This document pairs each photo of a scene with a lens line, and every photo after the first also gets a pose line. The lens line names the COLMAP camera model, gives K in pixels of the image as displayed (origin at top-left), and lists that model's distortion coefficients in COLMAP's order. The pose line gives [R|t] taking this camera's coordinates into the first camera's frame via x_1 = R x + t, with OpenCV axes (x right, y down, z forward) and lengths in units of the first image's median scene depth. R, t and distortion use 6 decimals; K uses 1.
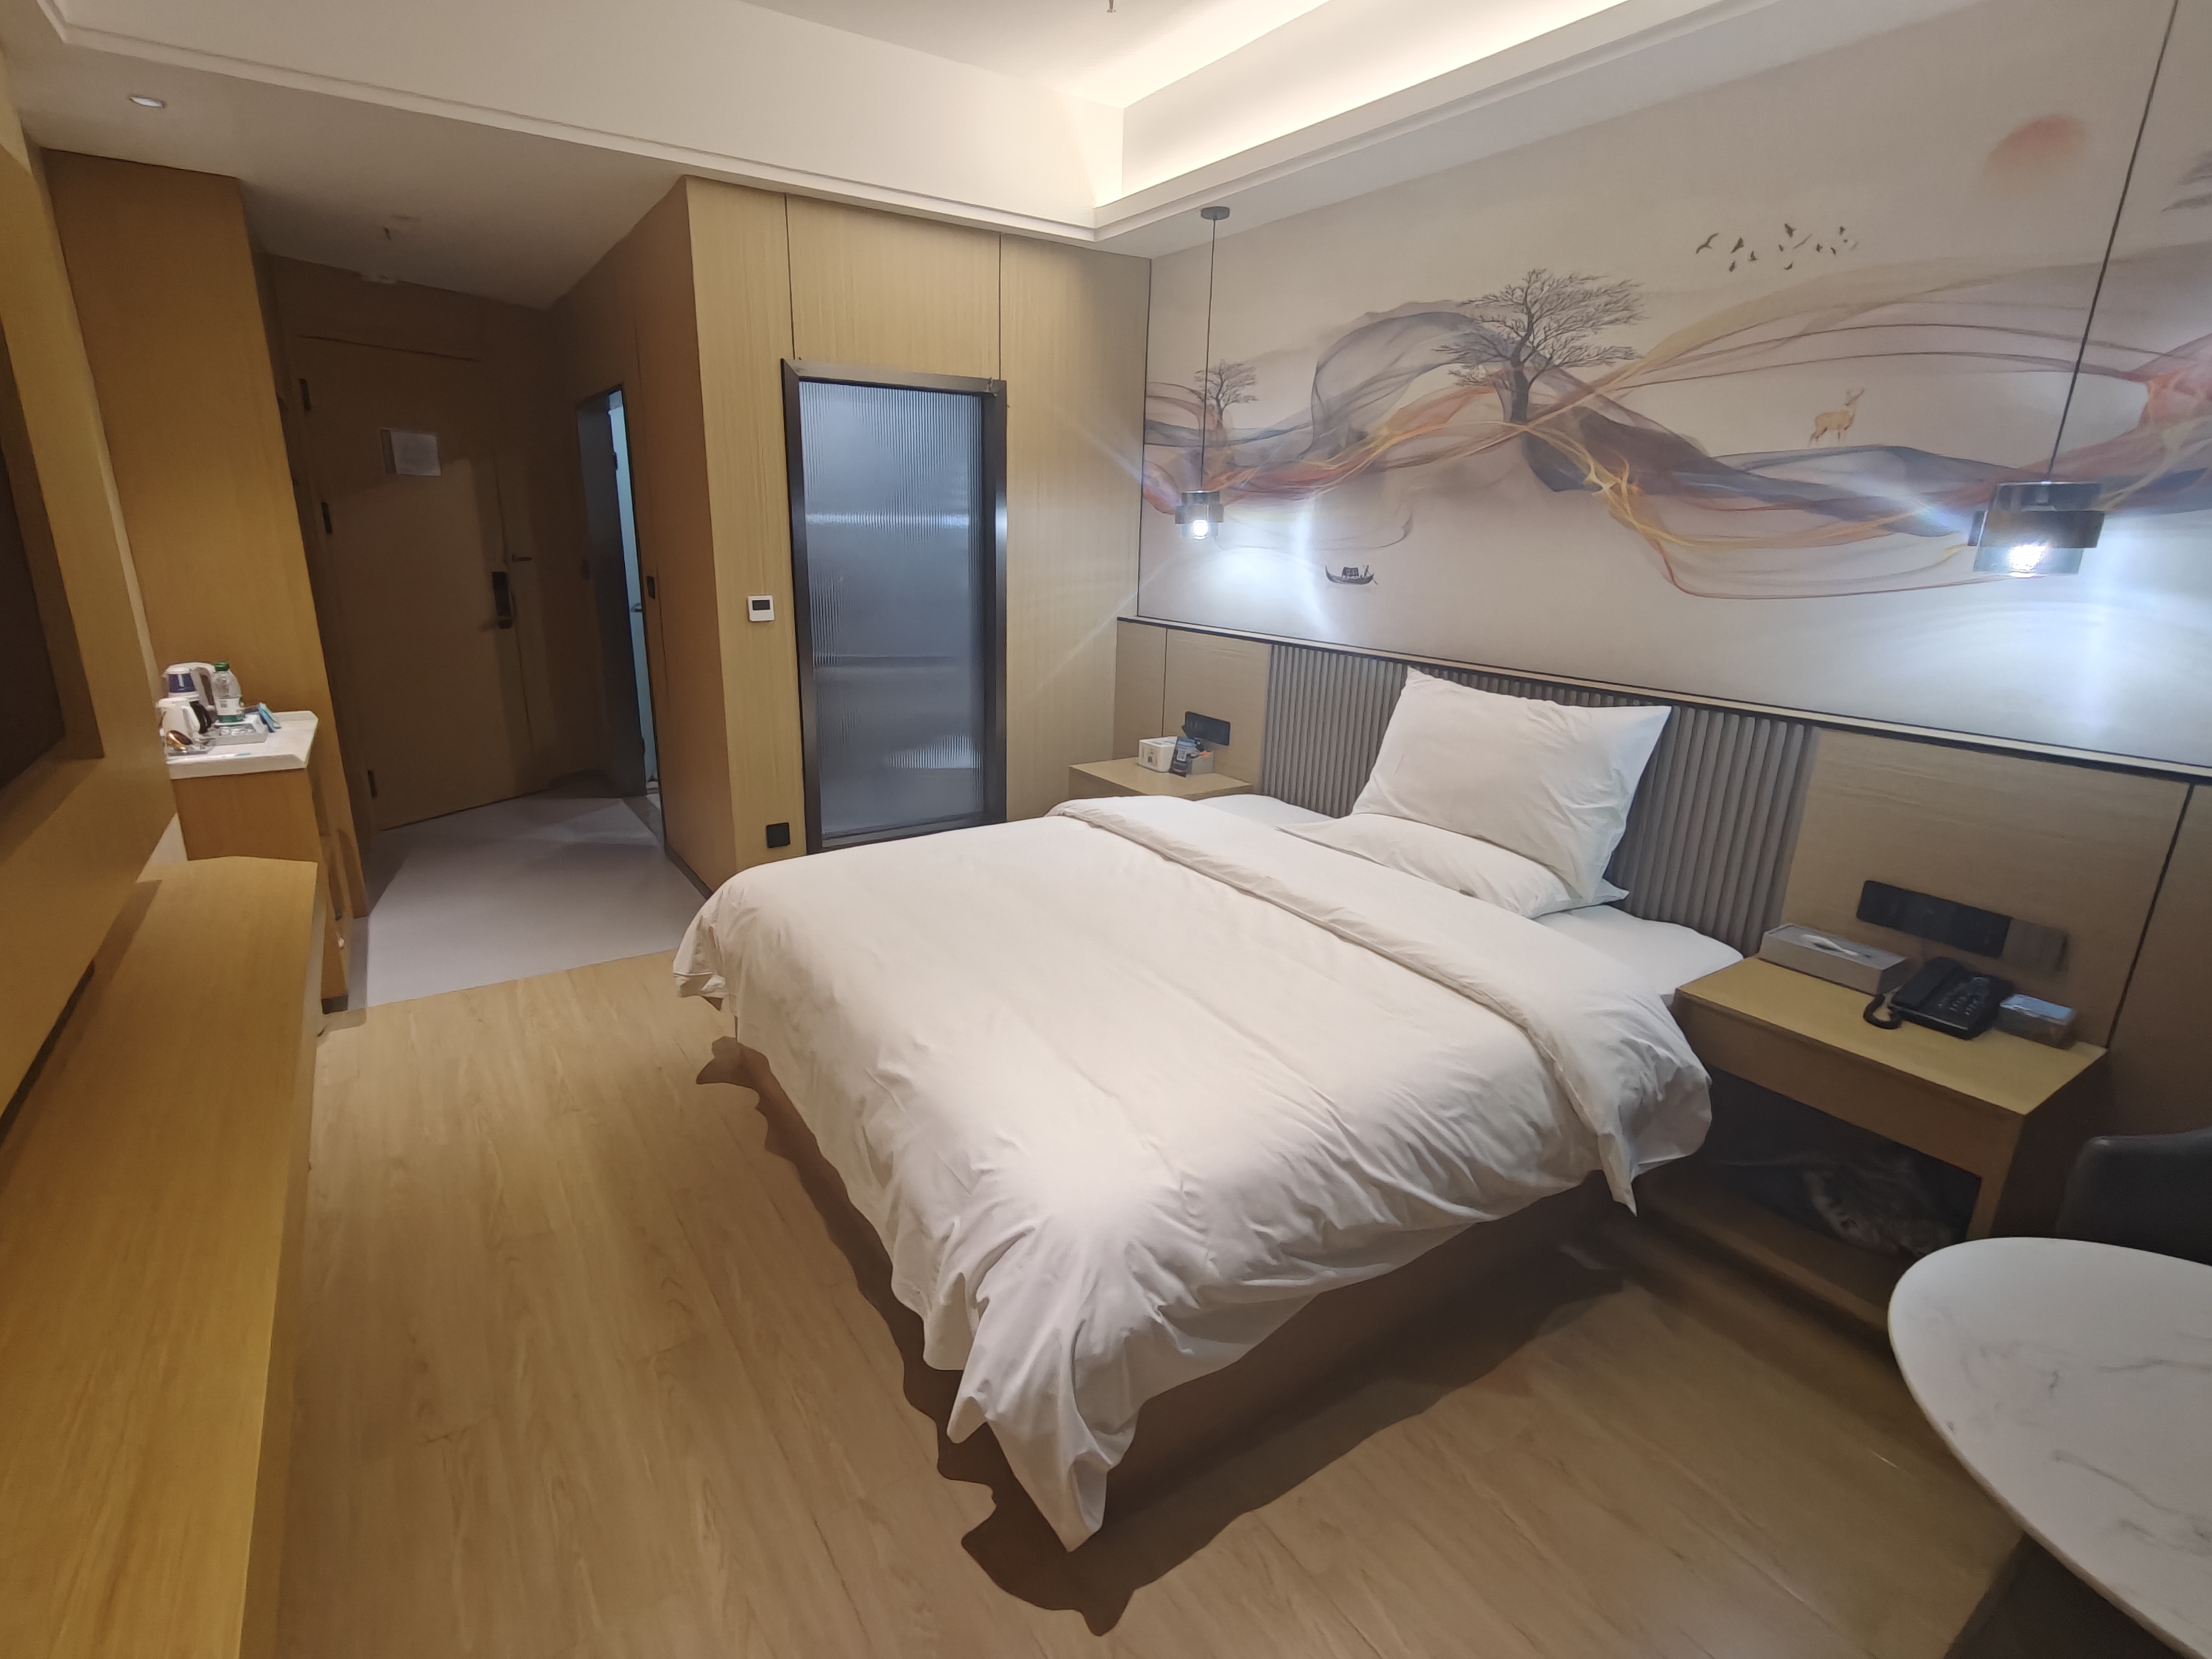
lens RADIAL K [[1046.4, 0, 1074.2], [0, 1046.4, 819.0], [0, 0, 1]] dist [0.000157, 0.000599]
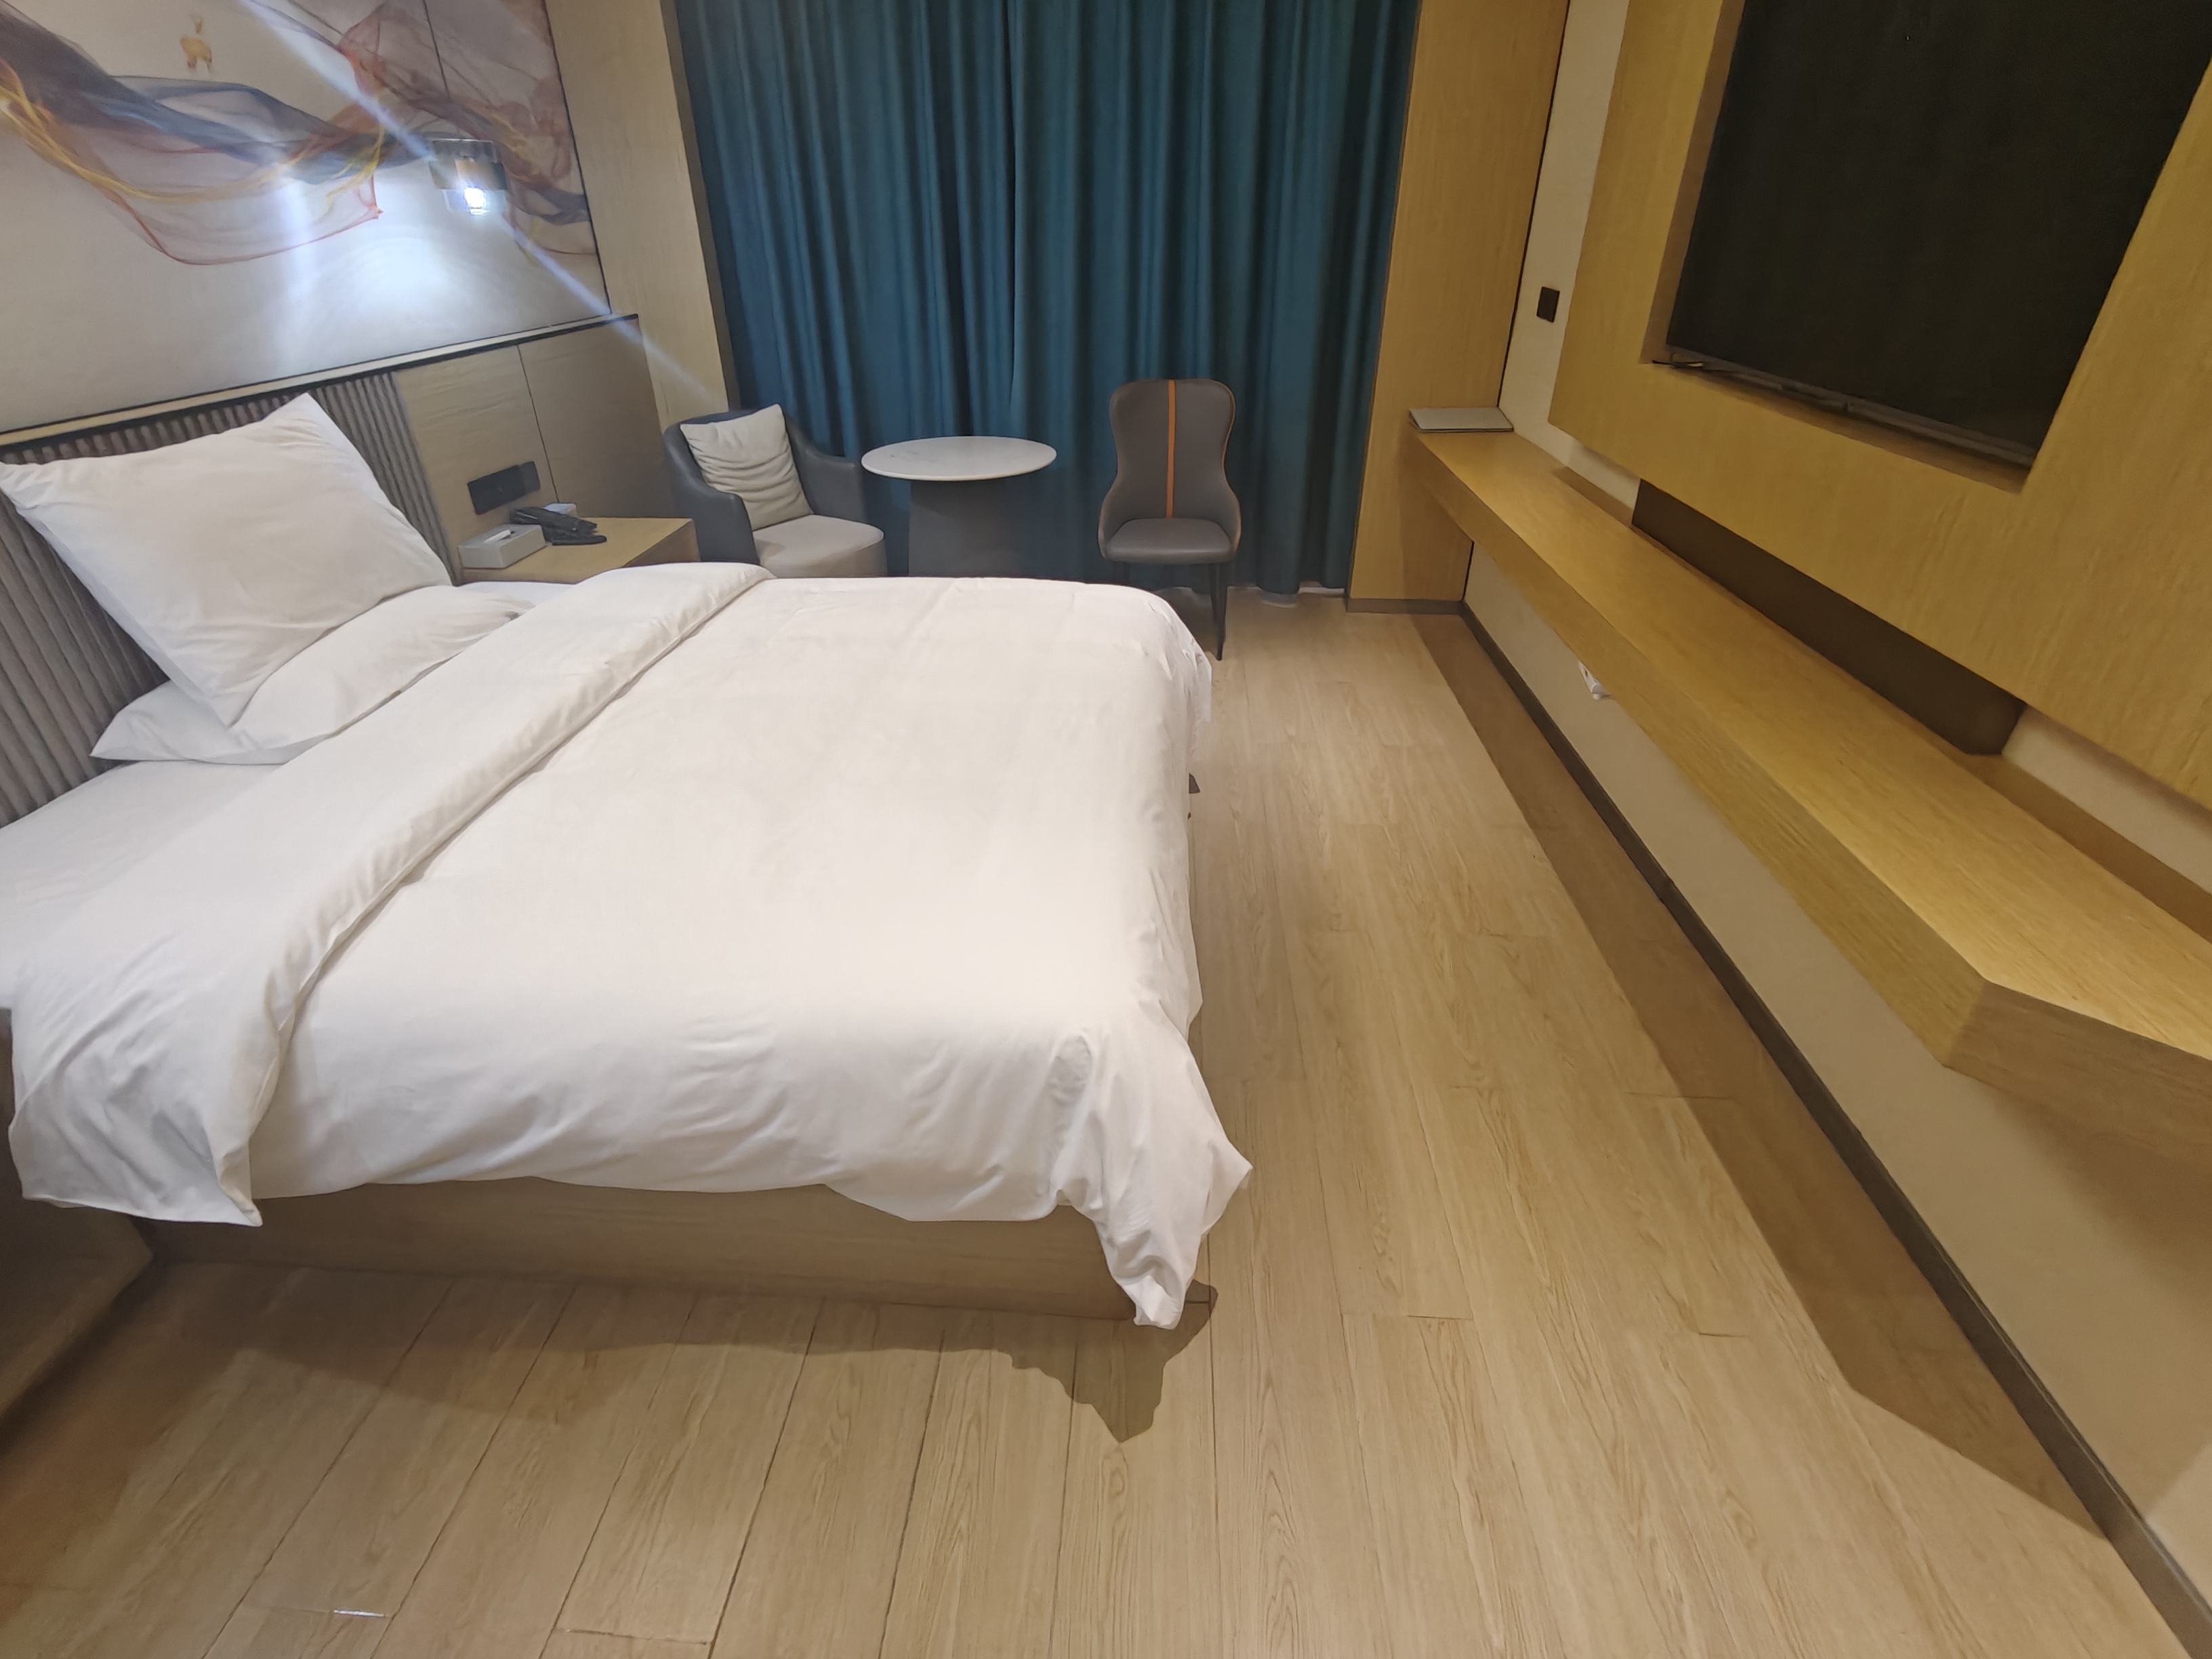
lens RADIAL K [[1046.4, 0, 1074.2], [0, 1046.4, 819.0], [0, 0, 1]] dist [0.000157, 0.000599]
pose [[-0.788744, -0.317448, 0.526413, -0.511879], [0.169169, 0.711186, 0.682346, -0.318171], [-0.590987, 0.627248, -0.507242, 1.165245]]
